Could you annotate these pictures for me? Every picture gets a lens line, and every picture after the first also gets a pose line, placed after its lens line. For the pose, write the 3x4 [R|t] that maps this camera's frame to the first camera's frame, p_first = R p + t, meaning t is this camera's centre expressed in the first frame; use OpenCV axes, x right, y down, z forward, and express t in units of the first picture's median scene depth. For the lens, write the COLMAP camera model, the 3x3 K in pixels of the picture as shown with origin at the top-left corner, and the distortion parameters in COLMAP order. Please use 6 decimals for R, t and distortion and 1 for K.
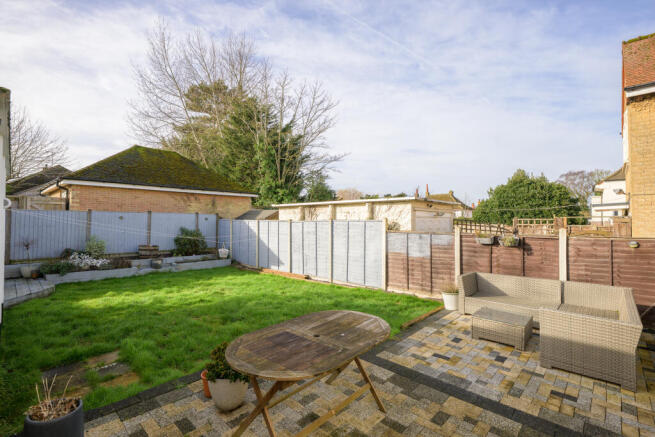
lens RADIAL K [[298.6, 0, 325.8], [0, 298.6, 220.1], [0, 0, 1]] dist [-0.010442, 0.000430]
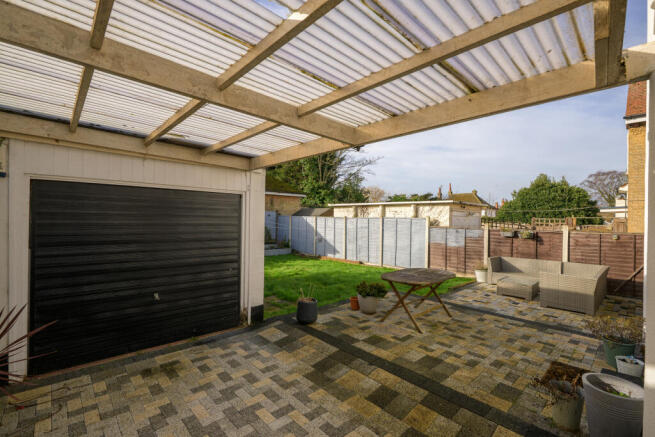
lens RADIAL K [[298.6, 0, 325.8], [0, 298.6, 220.1], [0, 0, 1]] dist [-0.010442, 0.000430]
pose [[0.998035, 0.013707, -0.061144, -0.138562], [-0.013194, 0.999874, 0.008791, 0.003186], [0.061257, -0.007967, 0.998090, -0.266067]]
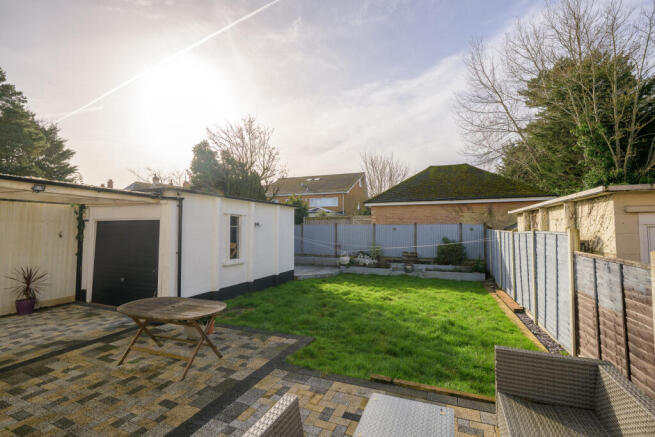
lens RADIAL K [[298.6, 0, 325.8], [0, 298.6, 220.1], [0, 0, 1]] dist [-0.010442, 0.000430]
pose [[0.353761, -0.033790, -0.934725, 0.466678], [0.007422, 0.999417, -0.033320, -0.006744], [0.935306, 0.004850, 0.353806, 0.311908]]
